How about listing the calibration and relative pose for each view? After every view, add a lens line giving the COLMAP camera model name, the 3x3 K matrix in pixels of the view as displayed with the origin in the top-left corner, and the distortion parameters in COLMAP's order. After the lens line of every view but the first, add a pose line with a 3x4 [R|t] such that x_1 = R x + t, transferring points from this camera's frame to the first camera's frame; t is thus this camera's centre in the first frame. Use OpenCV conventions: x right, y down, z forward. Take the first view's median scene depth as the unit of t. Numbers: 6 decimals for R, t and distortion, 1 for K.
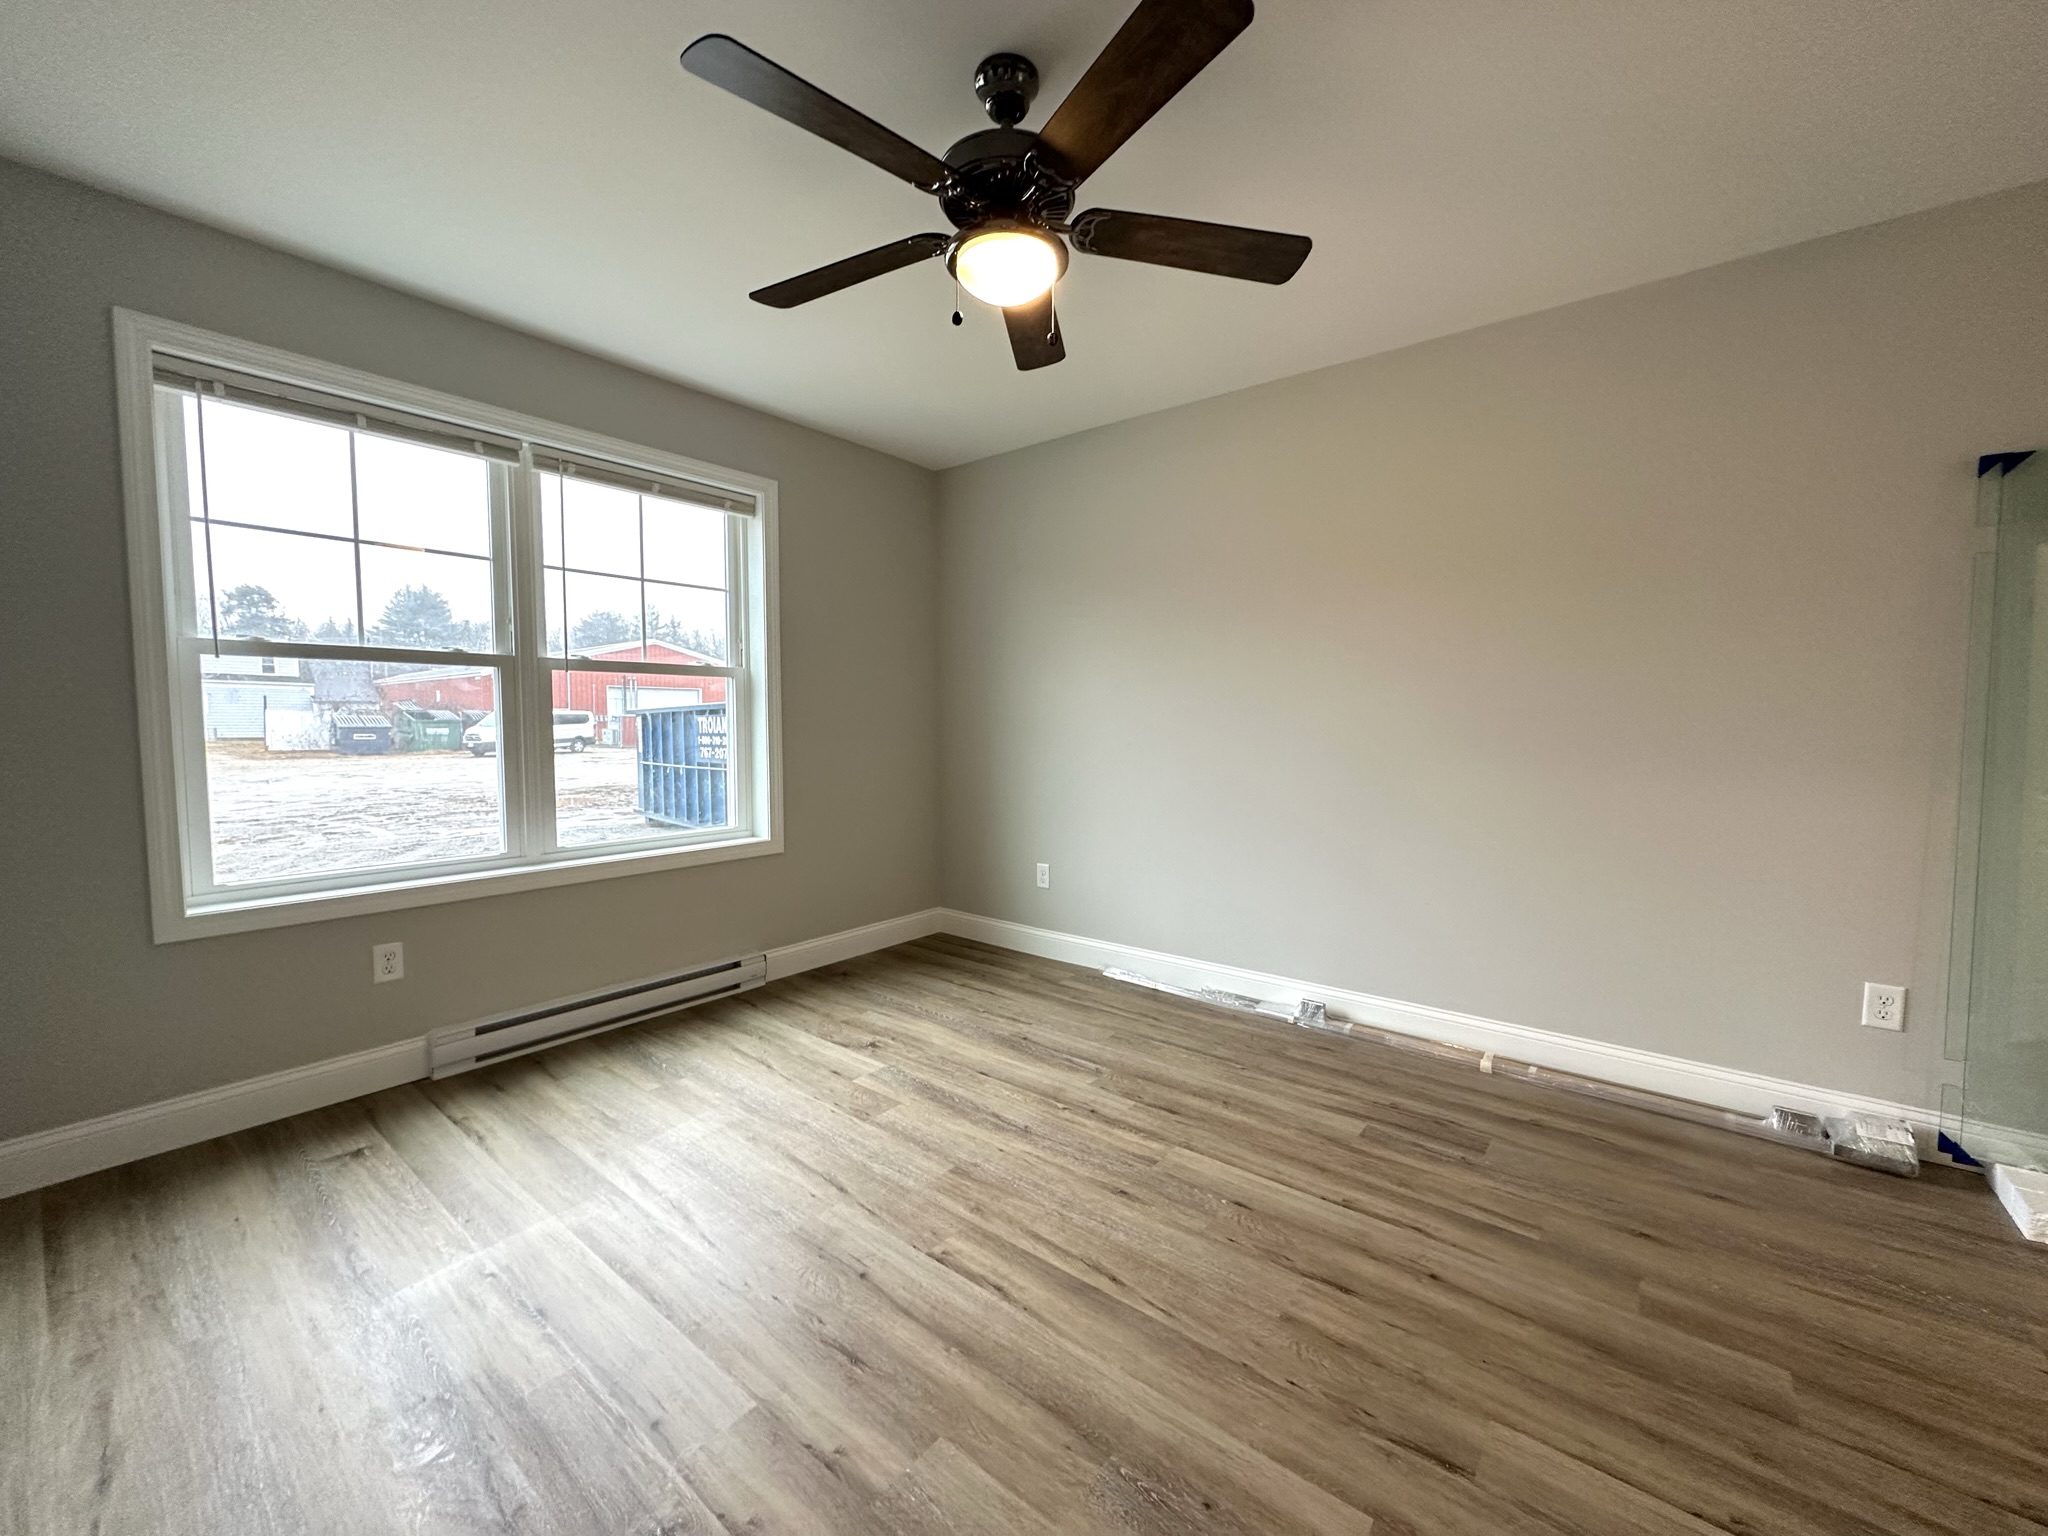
lens RADIAL K [[824.5, 0, 1067.2], [0, 824.5, 768.0], [0, 0, 1]] dist [-0.001355, -0.000081]
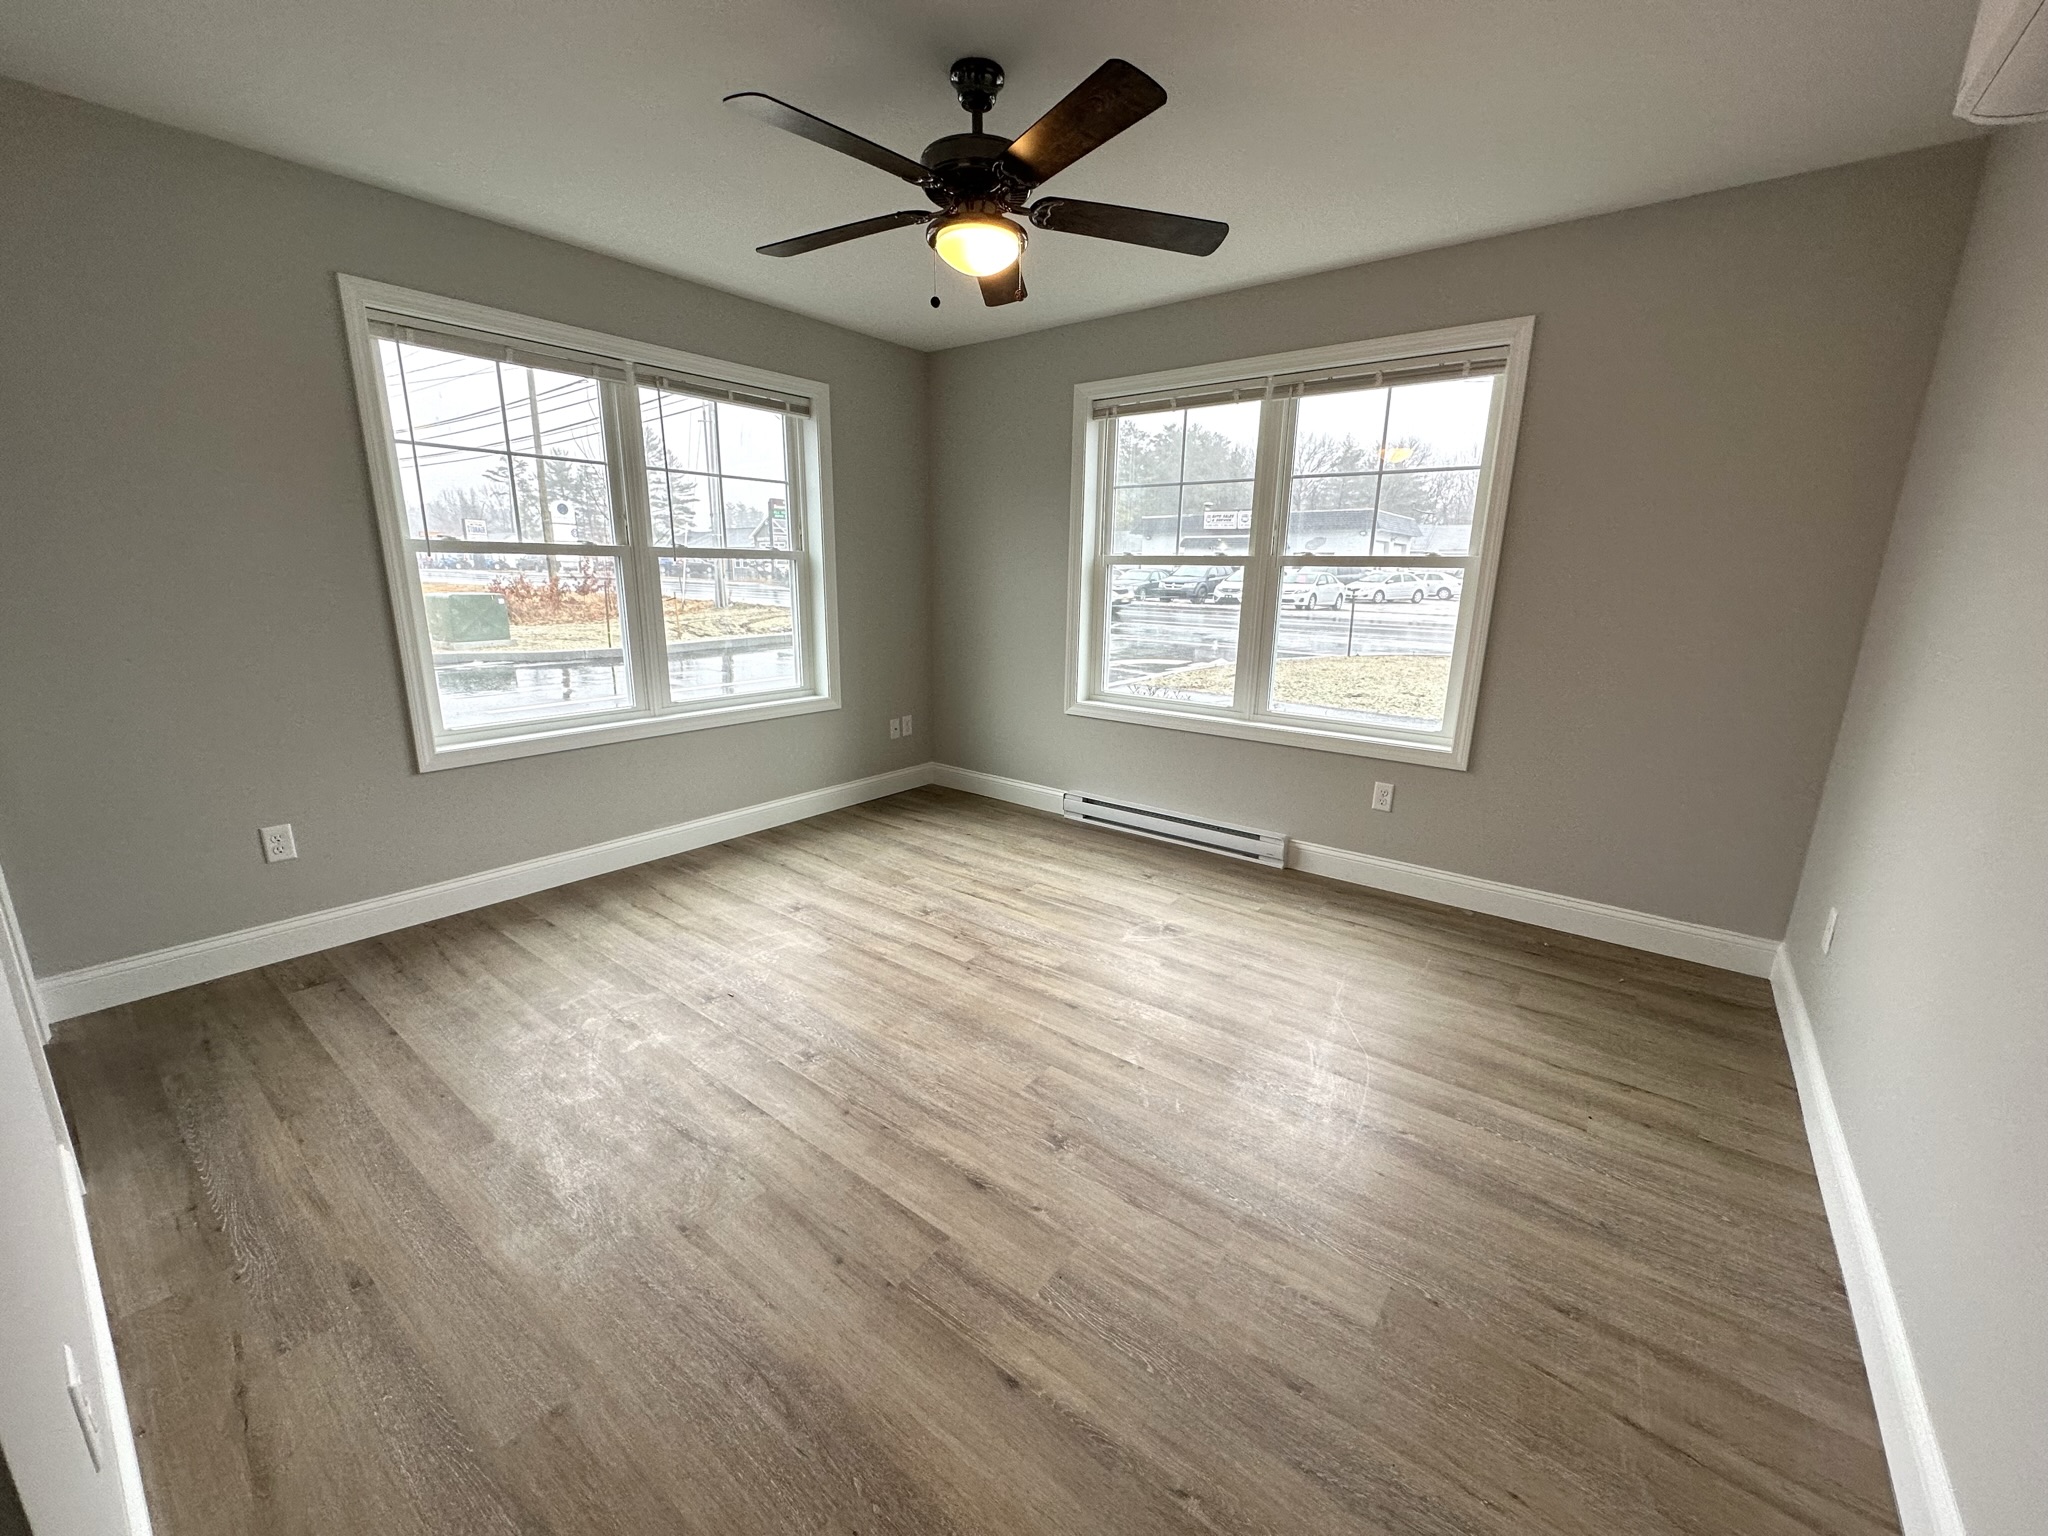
lens RADIAL K [[810.9, 0, 1021.5], [0, 810.9, 768.9], [0, 0, 1]] dist [-0.001350, -0.000078]
pose [[0.986359, 0.057367, -0.154291, 0.170612], [-0.026625, 0.980567, 0.194372, -0.073876], [0.162443, -0.187612, 0.968718, -0.217833]]
